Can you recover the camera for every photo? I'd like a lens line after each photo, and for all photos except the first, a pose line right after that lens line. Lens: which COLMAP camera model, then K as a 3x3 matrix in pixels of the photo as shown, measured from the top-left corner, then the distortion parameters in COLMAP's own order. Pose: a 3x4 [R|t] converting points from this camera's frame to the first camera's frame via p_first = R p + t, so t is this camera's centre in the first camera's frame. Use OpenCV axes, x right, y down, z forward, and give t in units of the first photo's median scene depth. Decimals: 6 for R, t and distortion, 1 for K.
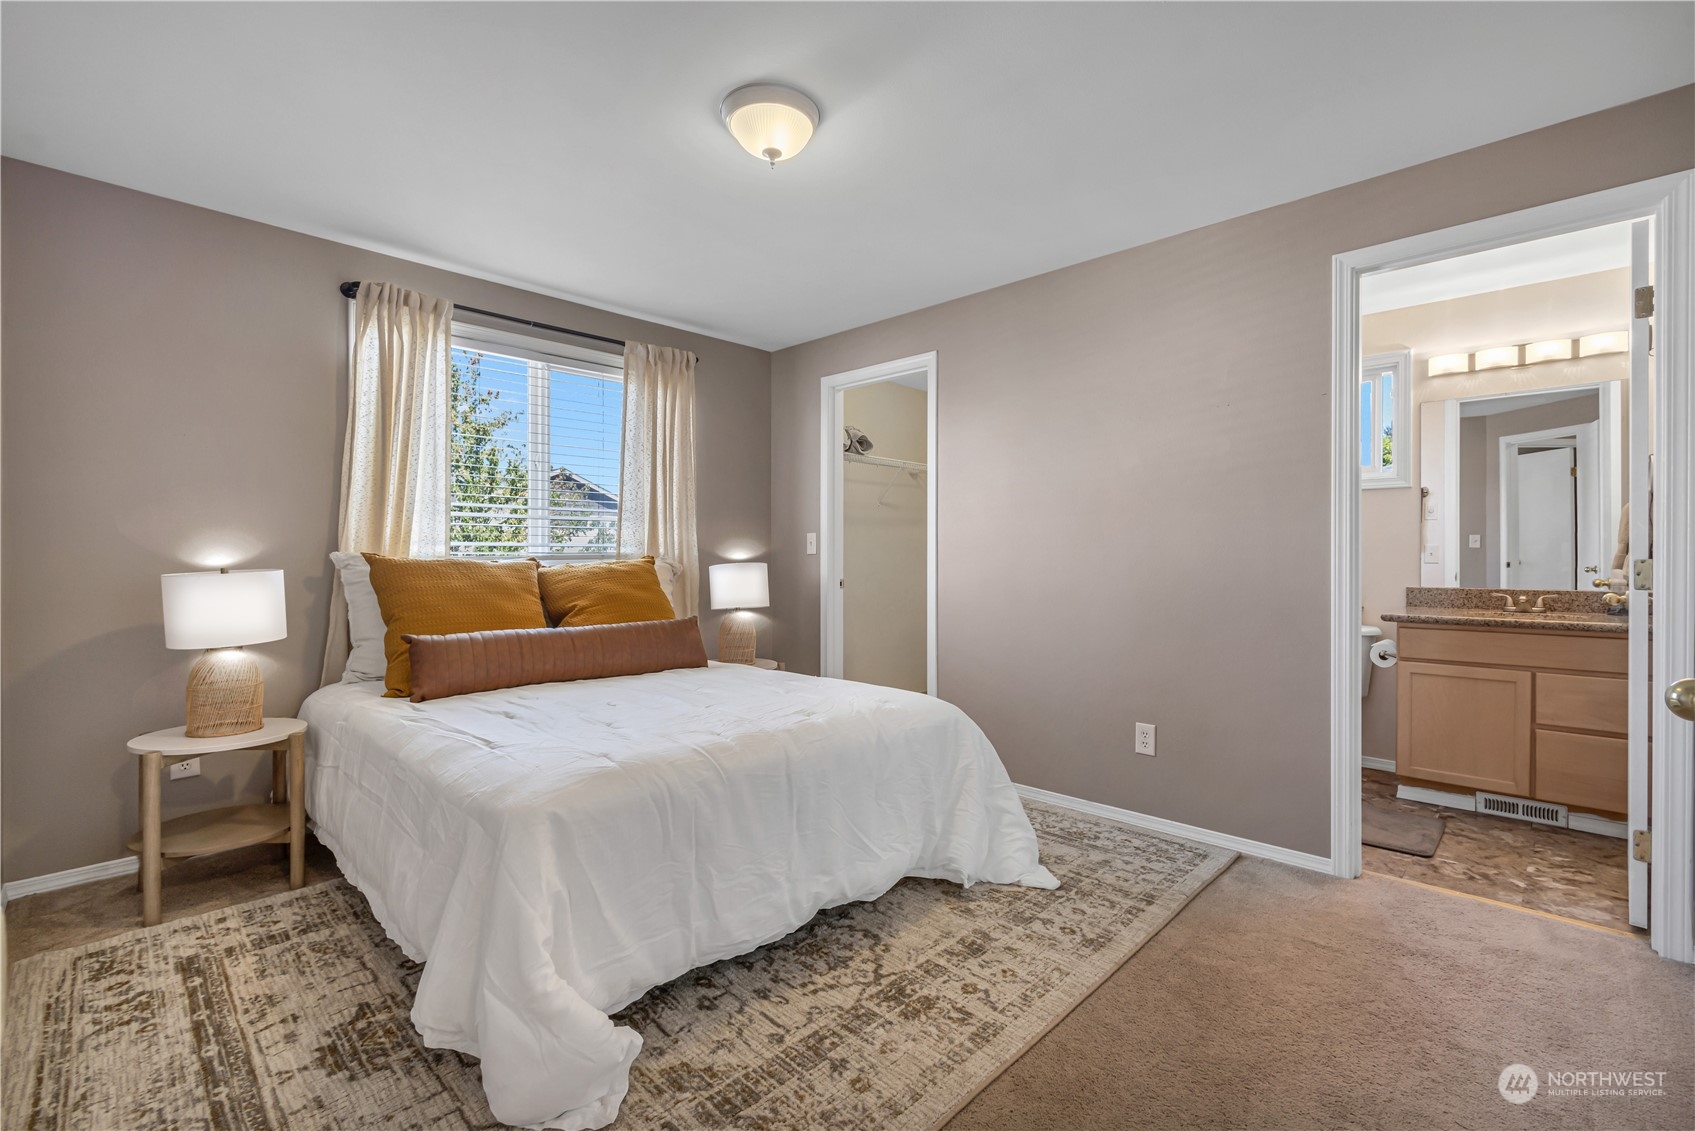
lens RADIAL K [[749.1, 0, 855.3], [0, 749.1, 551.3], [0, 0, 1]] dist [-0.001571, -0.000123]
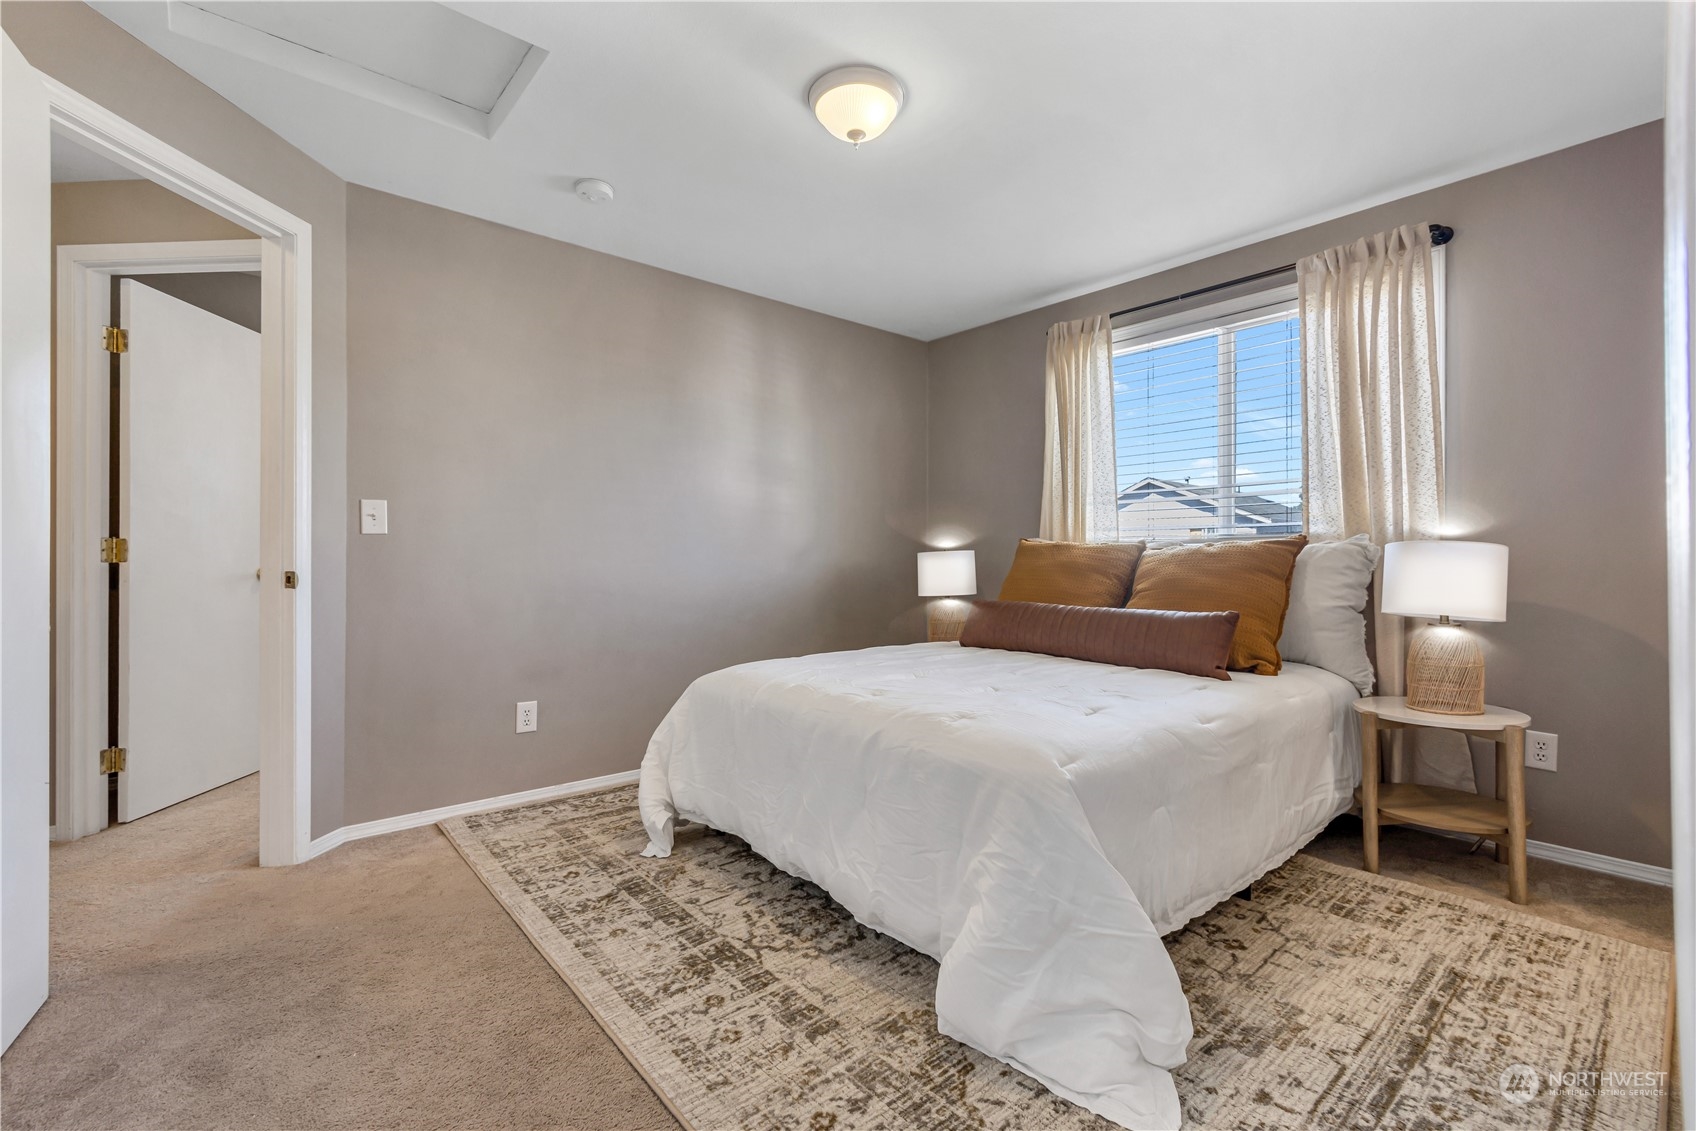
lens RADIAL K [[723.2, 0, 853.3], [0, 723.2, 541.1], [0, 0, 1]] dist [0.012630, 0.000001]
pose [[-0.080921, -0.008187, -0.996687, 0.866288], [0.018310, 0.999785, -0.009700, 0.020519], [0.996552, -0.019035, -0.080753, 1.042494]]
